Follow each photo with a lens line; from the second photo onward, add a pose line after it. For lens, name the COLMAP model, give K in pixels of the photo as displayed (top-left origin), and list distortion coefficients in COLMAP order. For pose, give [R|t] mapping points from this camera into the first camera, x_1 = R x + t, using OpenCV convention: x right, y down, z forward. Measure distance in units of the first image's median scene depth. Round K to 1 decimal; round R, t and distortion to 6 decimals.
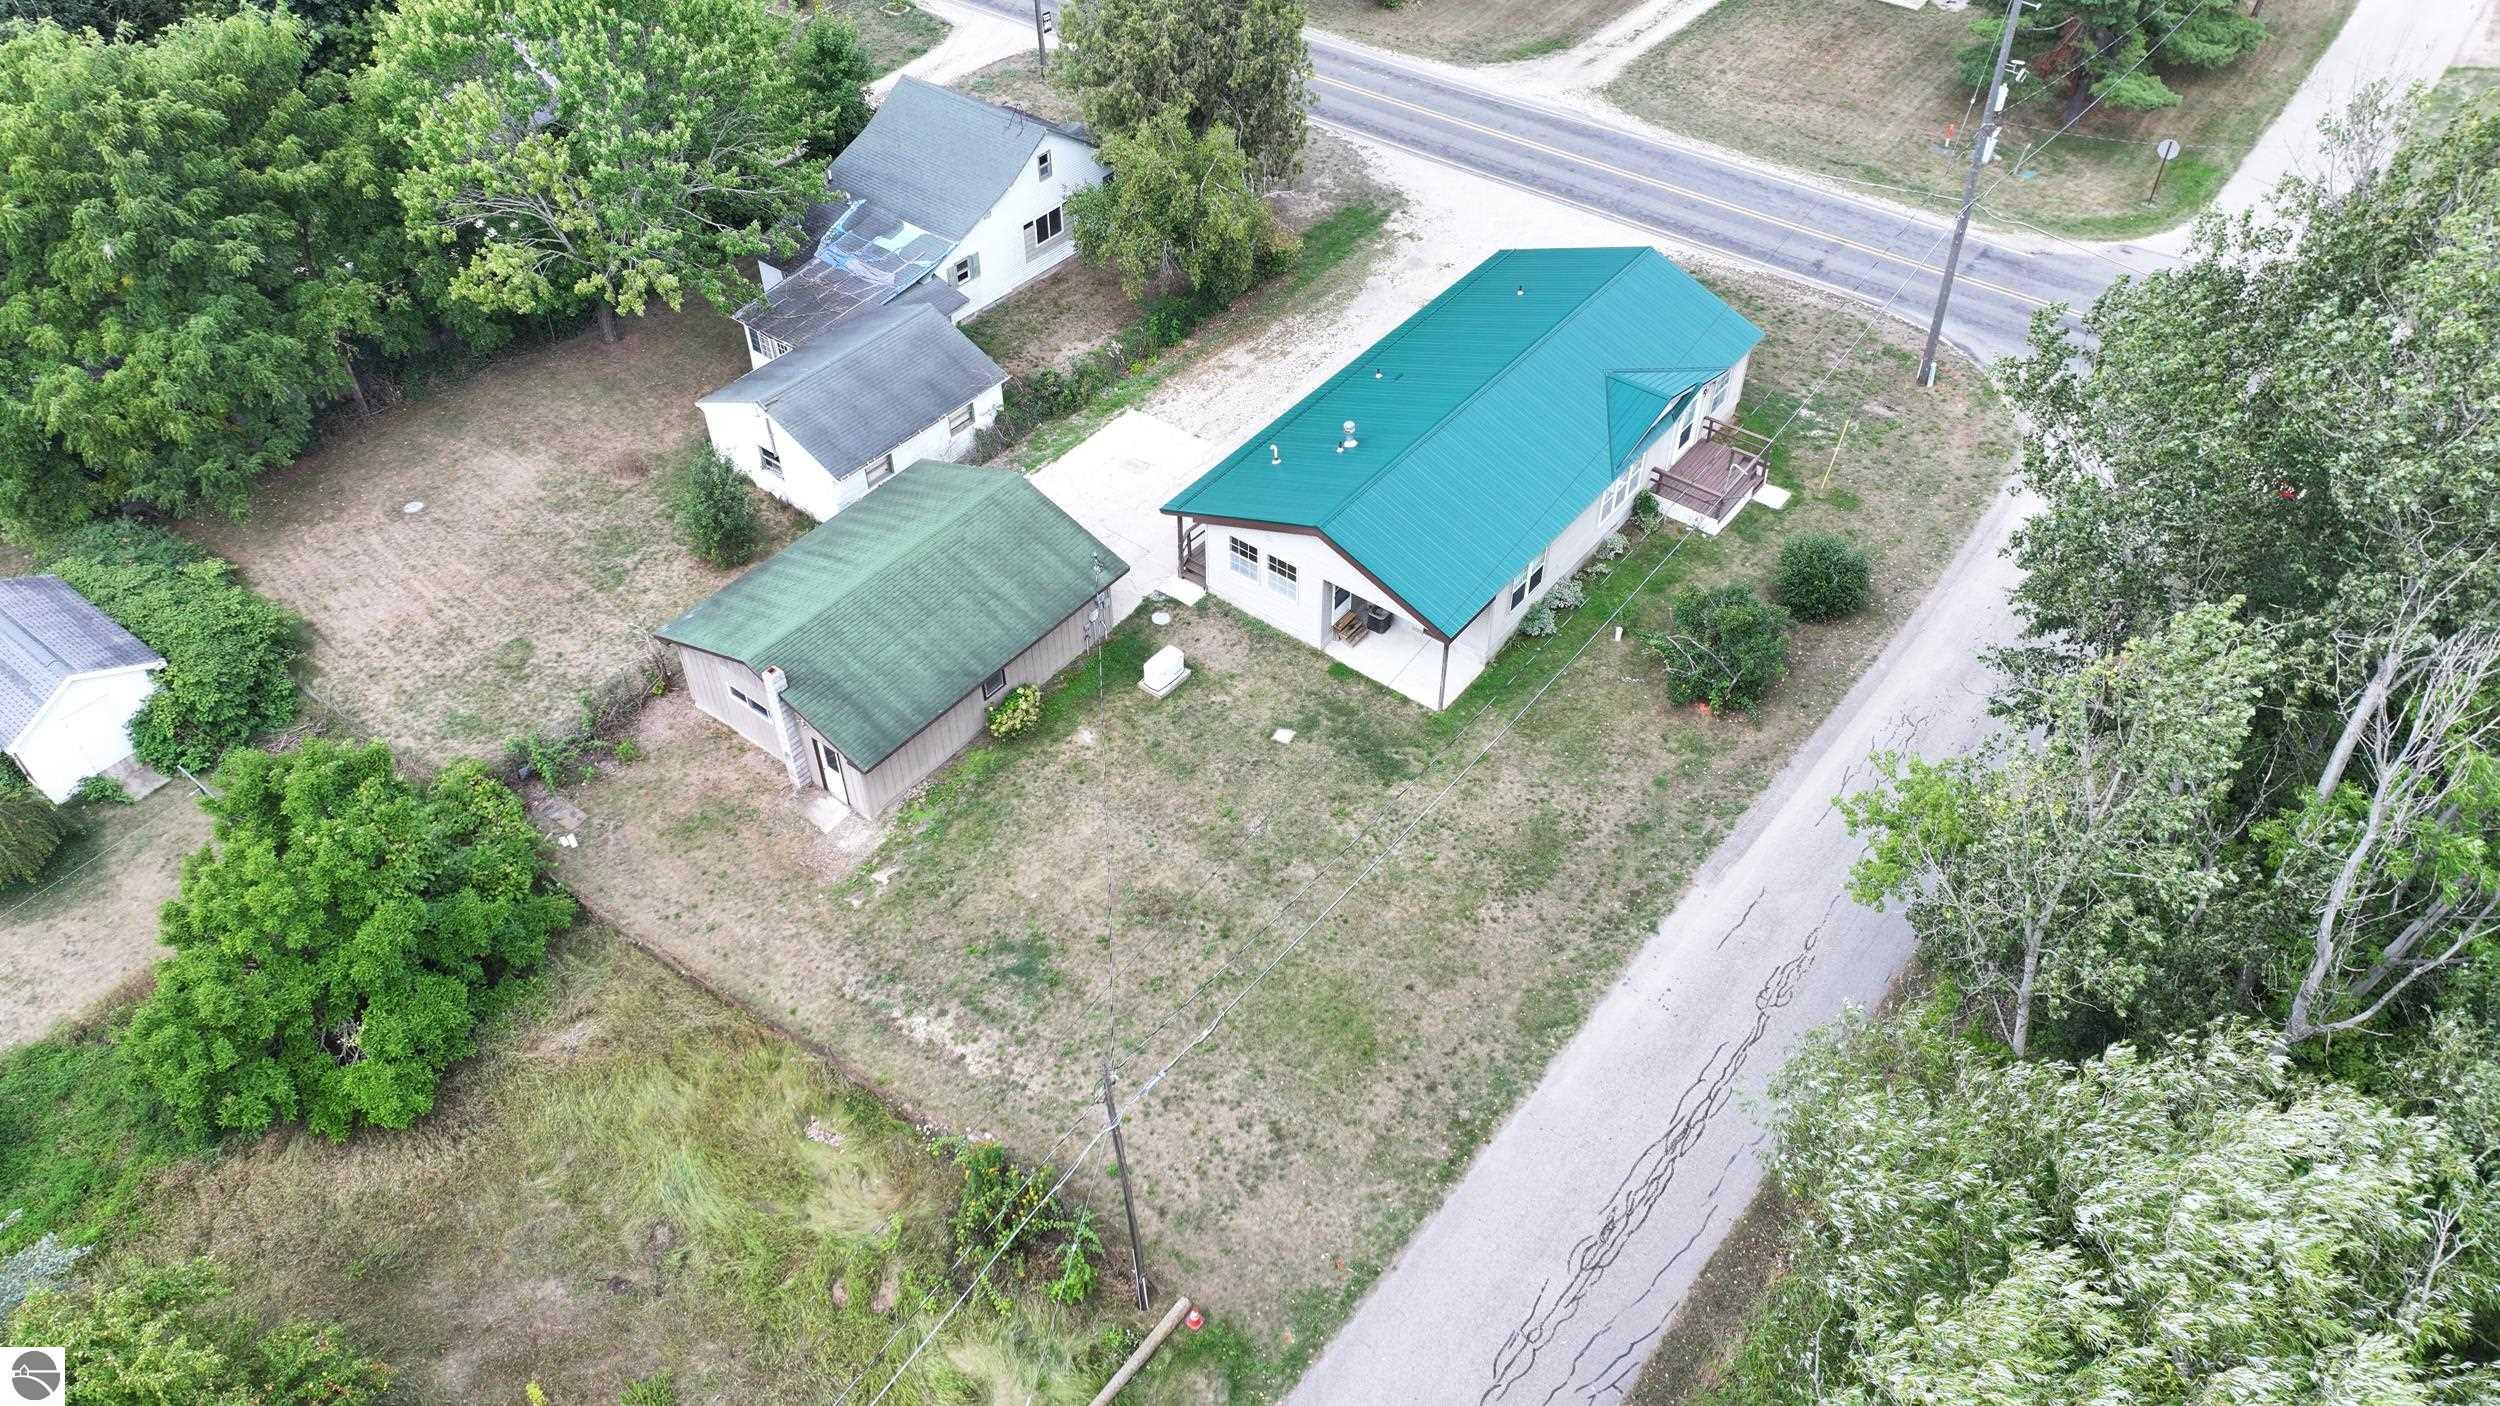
lens RADIAL K [[1735.6, 0, 1245.3], [0, 1735.6, 704.6], [0, 0, 1]] dist [0.003563, 0.006620]
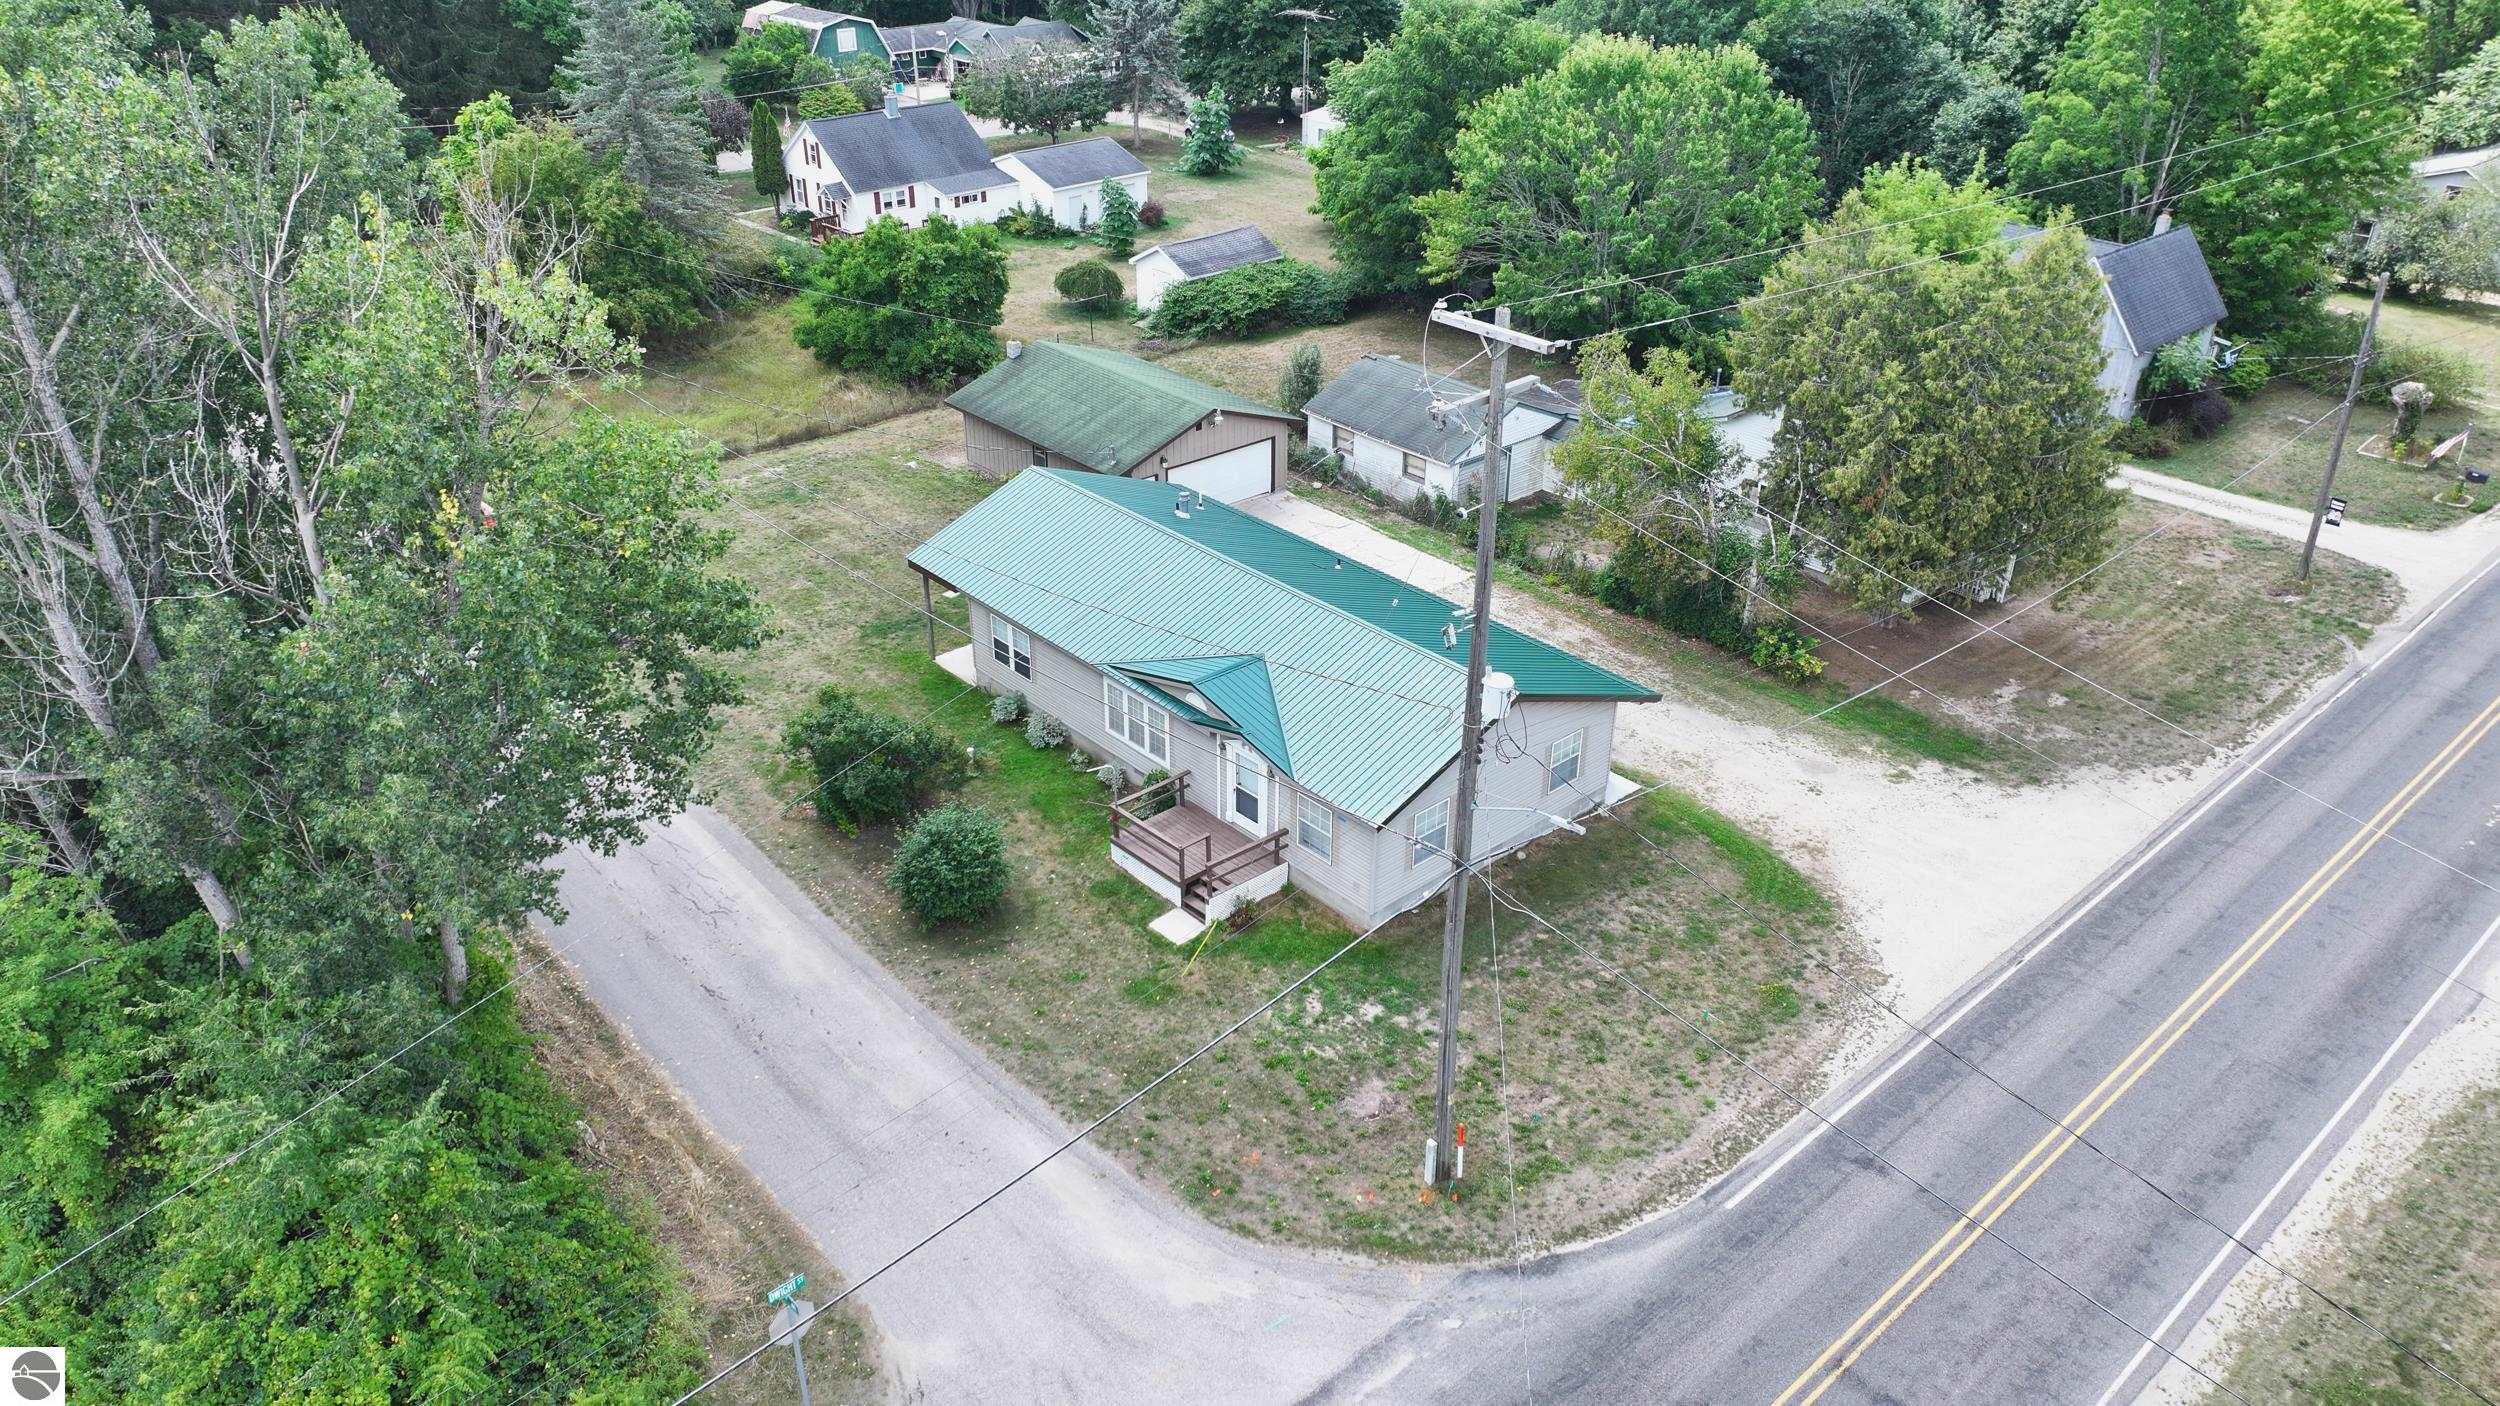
lens RADIAL K [[1744.8, 0, 1244.3], [0, 1744.8, 702.9], [0, 0, 1]] dist [0.001212, 0.004514]
pose [[-0.182029, 0.478498, -0.859014, 0.997253], [-0.685200, 0.564848, 0.459835, -0.595485], [0.705242, 0.672300, 0.225048, 0.920683]]
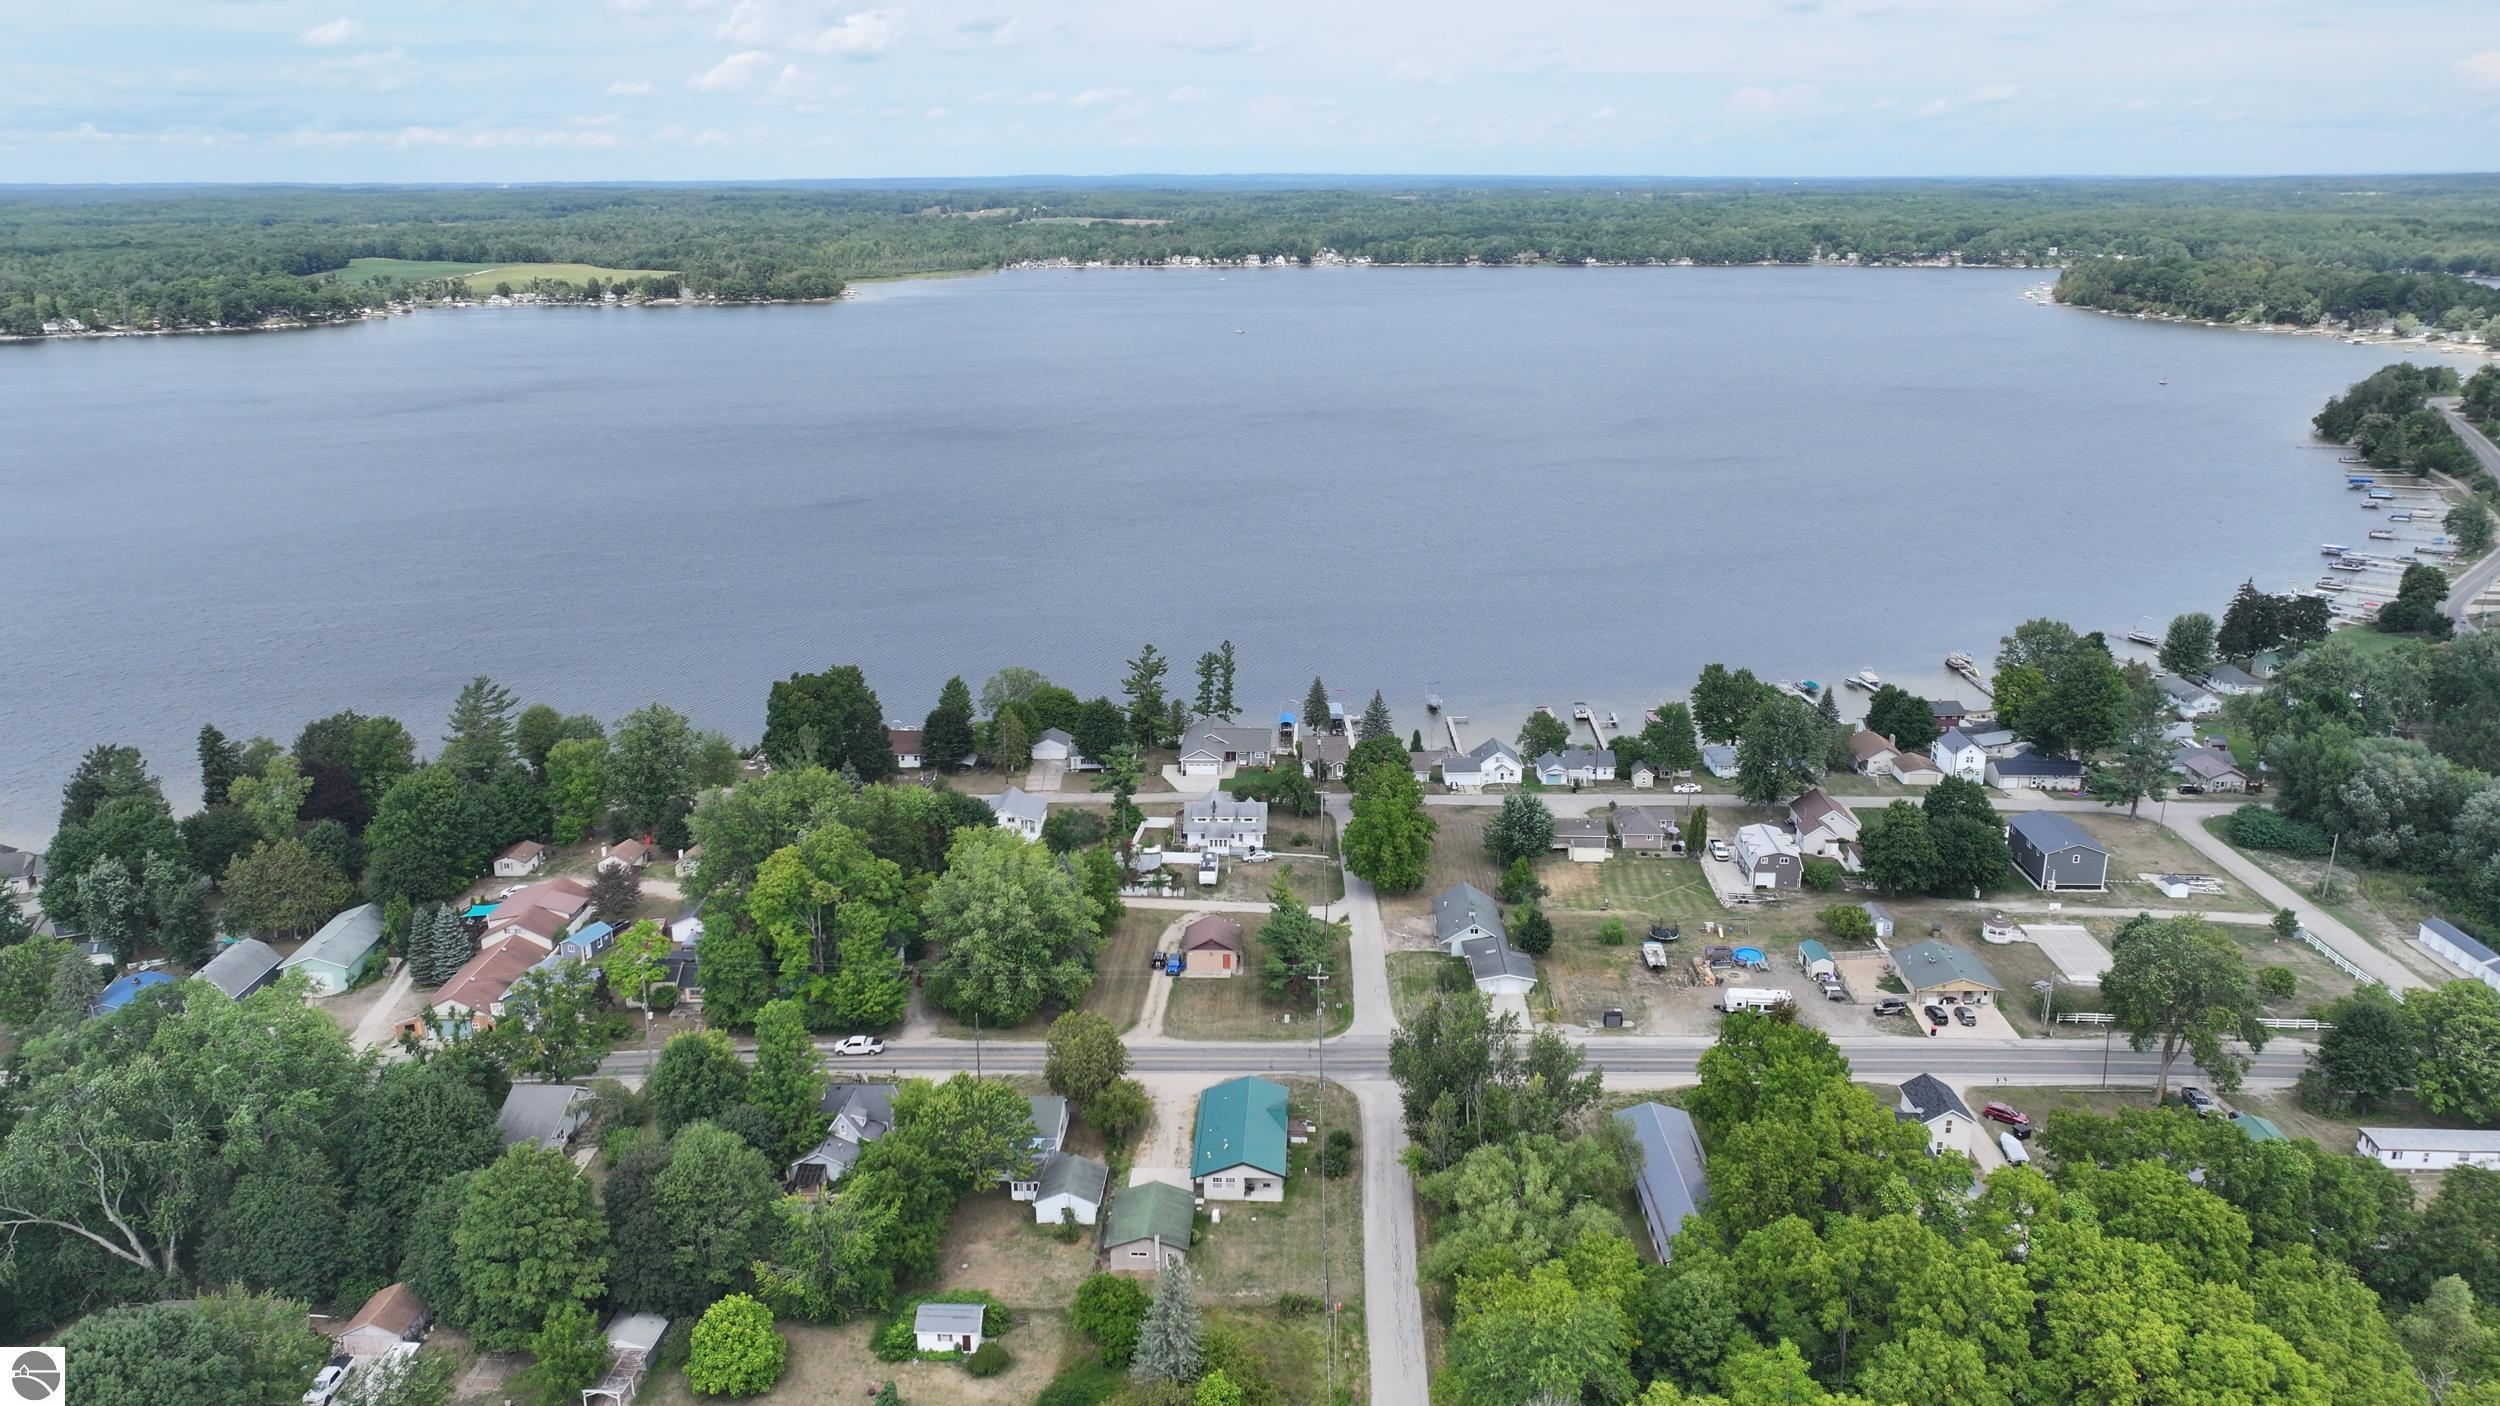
lens RADIAL K [[1747.8, 0, 1242.1], [0, 1747.8, 700.4], [0, 0, 1]] dist [0.002990, -0.000347]
pose [[0.816004, -0.168011, 0.553091, -1.905129], [0.405577, 0.848186, -0.340718, 0.344899], [-0.411879, 0.502348, 0.760264, -2.439671]]
